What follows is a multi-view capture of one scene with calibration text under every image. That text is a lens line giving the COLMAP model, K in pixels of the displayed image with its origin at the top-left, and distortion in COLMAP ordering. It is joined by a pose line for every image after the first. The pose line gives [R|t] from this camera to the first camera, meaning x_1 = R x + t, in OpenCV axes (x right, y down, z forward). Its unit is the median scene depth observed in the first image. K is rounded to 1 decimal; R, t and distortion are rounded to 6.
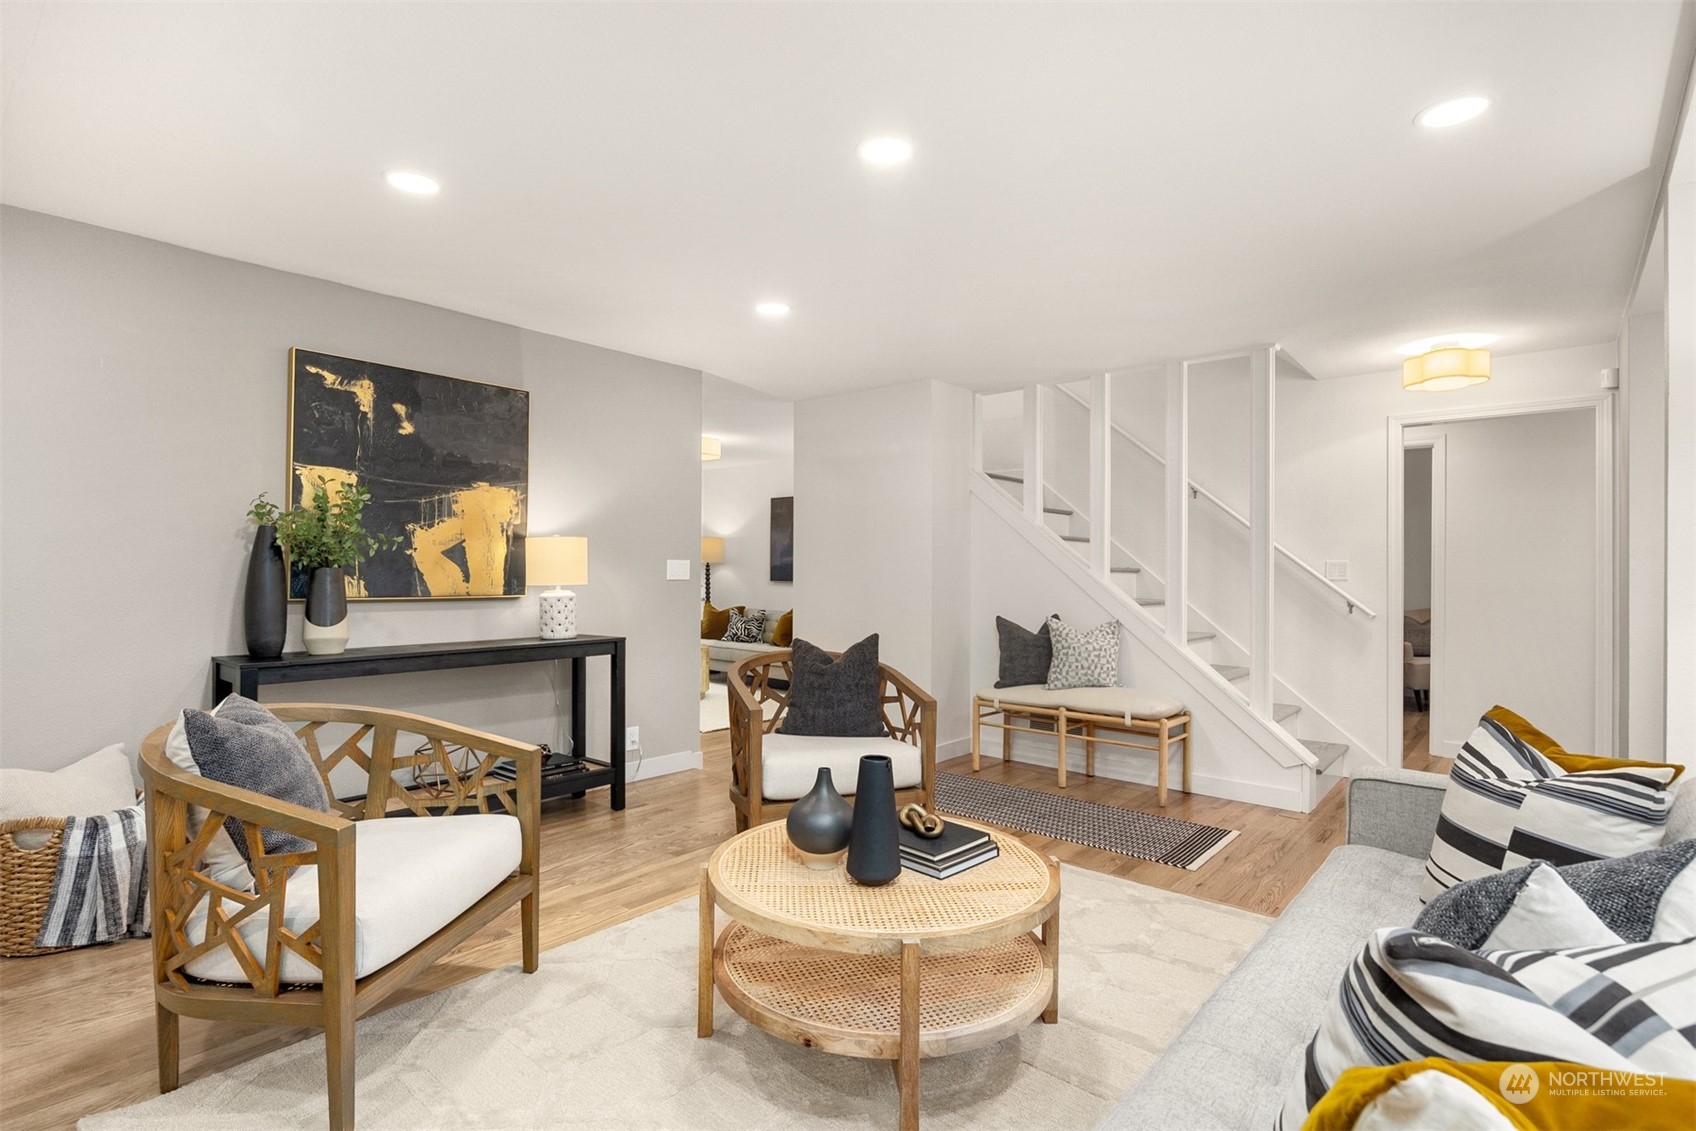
lens RADIAL K [[828.8, 0, 843.8], [0, 828.8, 564.8], [0, 0, 1]] dist [-0.005665, -0.002611]
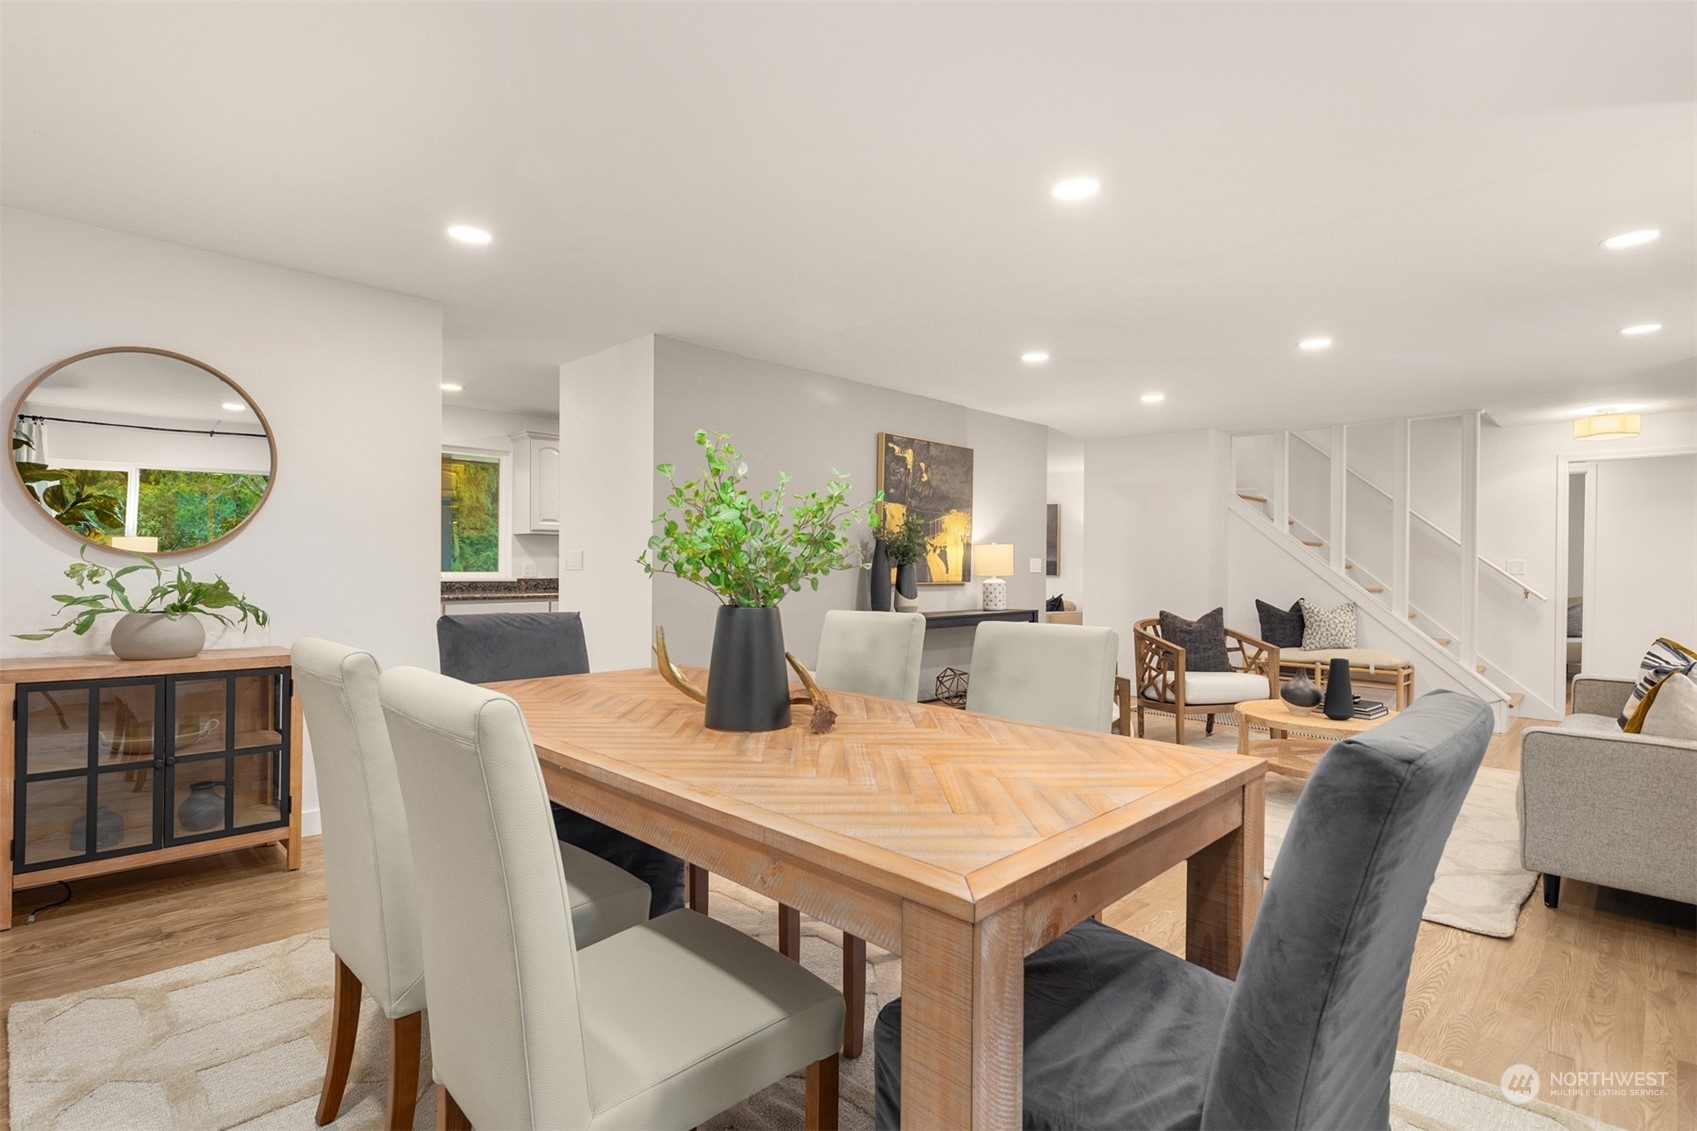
lens RADIAL K [[829.3, 0, 852.6], [0, 829.3, 559.3], [0, 0, 1]] dist [-0.005665, -0.002611]
pose [[0.997287, -0.000554, -0.073609, -0.489949], [0.000517, 1.000000, -0.000520, -0.004906], [0.073610, 0.000480, 0.997287, -0.543509]]
